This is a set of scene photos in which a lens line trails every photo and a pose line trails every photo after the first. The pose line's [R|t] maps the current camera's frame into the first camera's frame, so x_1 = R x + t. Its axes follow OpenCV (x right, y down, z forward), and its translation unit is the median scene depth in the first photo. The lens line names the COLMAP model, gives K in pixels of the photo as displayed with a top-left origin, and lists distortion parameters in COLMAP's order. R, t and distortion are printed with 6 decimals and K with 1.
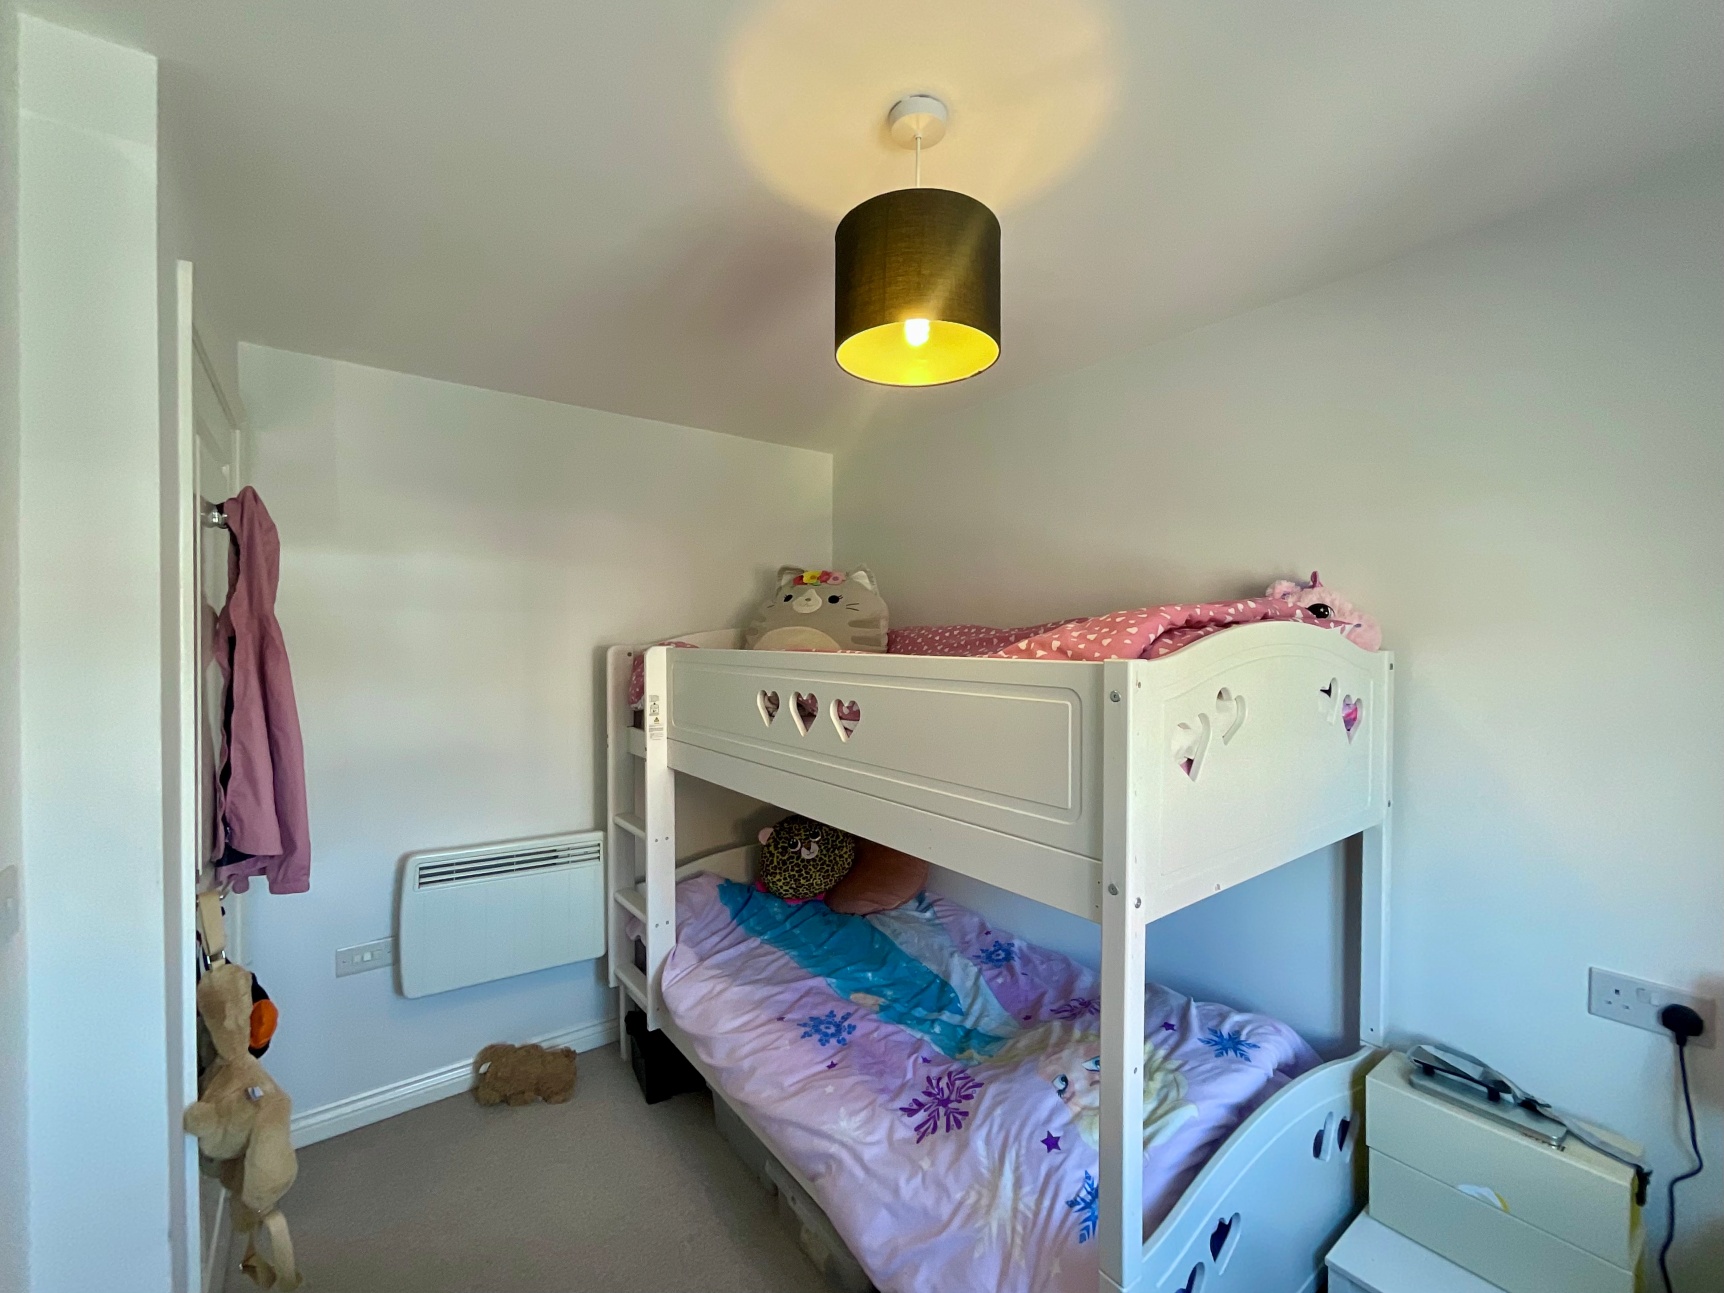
lens RADIAL K [[740.2, 0, 871.1], [0, 740.2, 645.1], [0, 0, 1]] dist [0.000319, 0.000068]
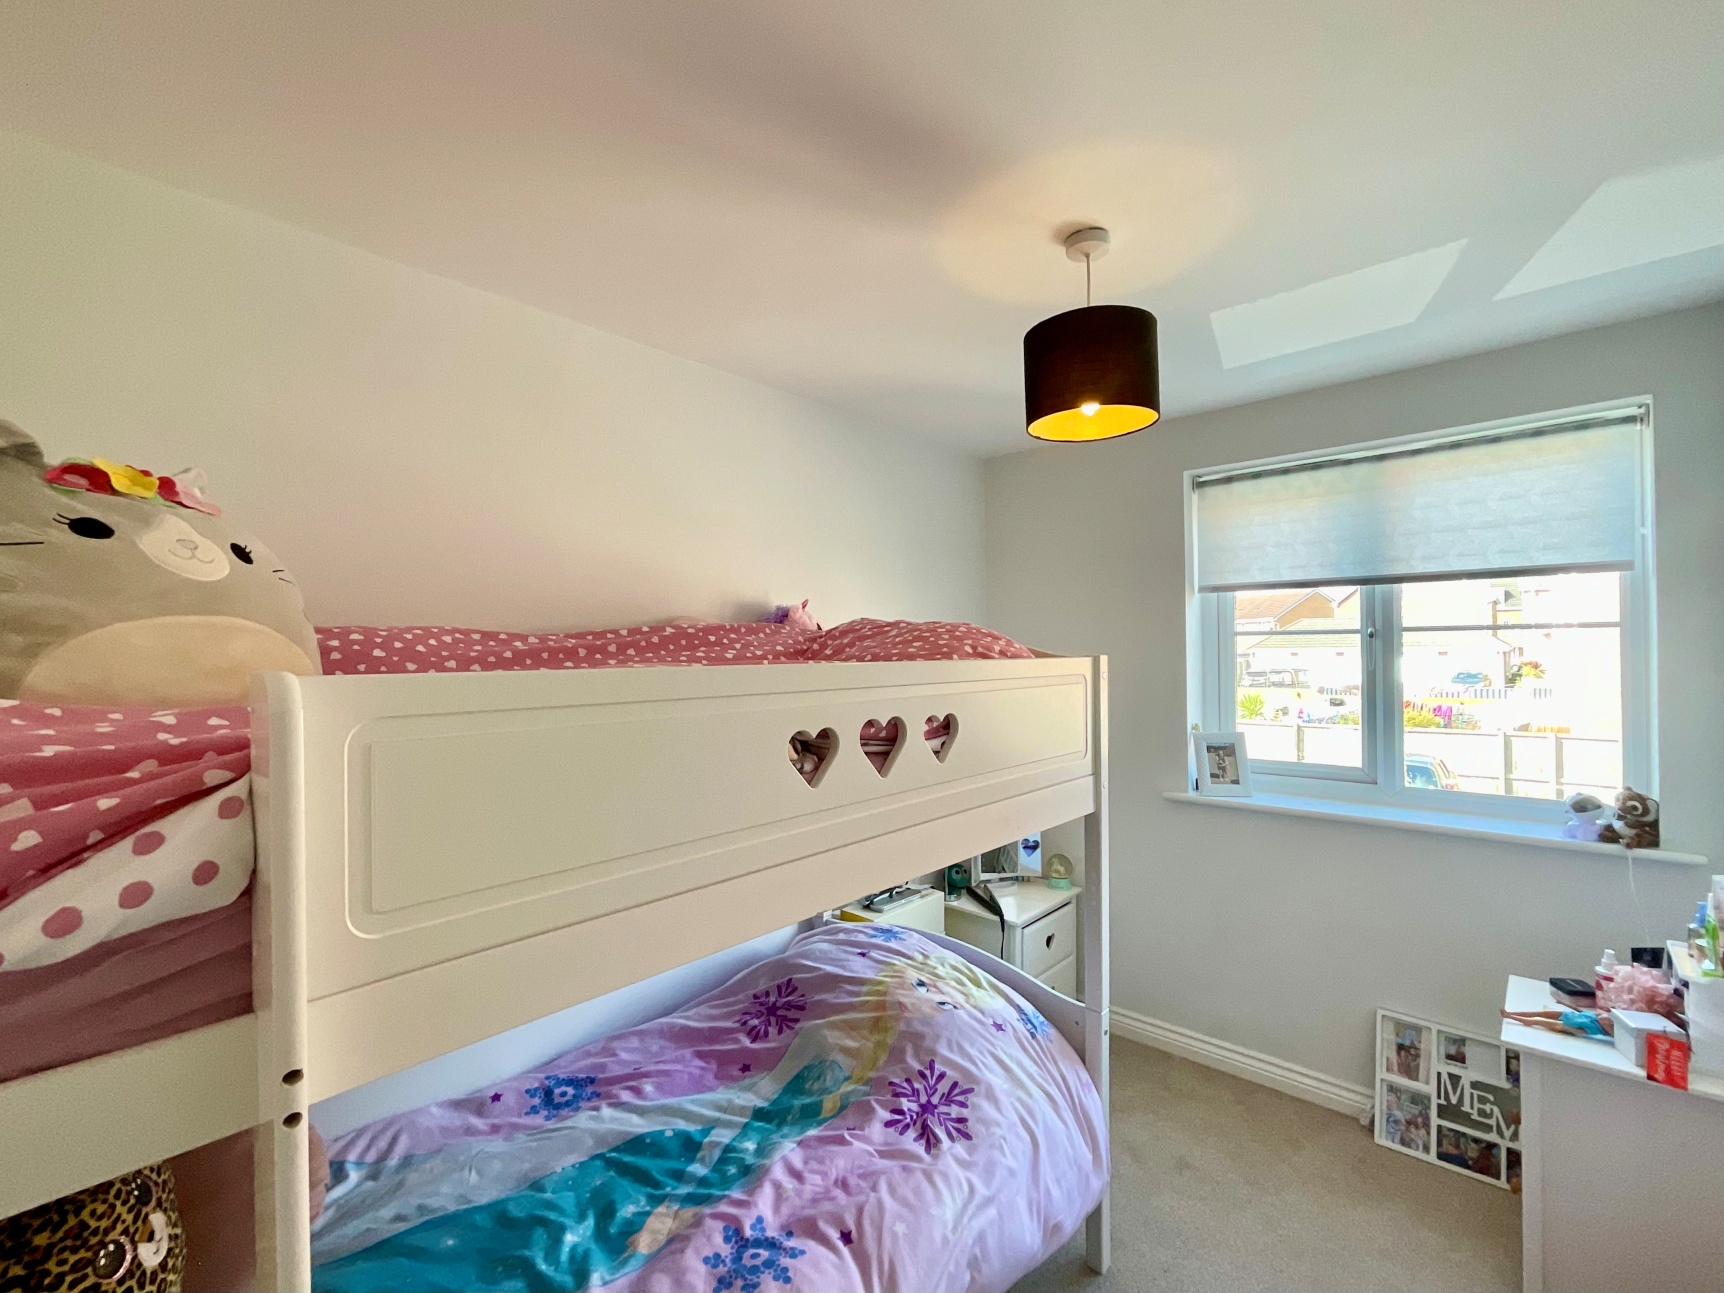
lens RADIAL K [[740.2, 0, 871.1], [0, 740.2, 645.1], [0, 0, 1]] dist [0.000319, 0.000068]
pose [[-0.170999, 0.002026, 0.985269, -0.683982], [0.023316, 0.999726, 0.001991, -0.008293], [-0.984995, 0.023313, -0.171000, 0.965697]]
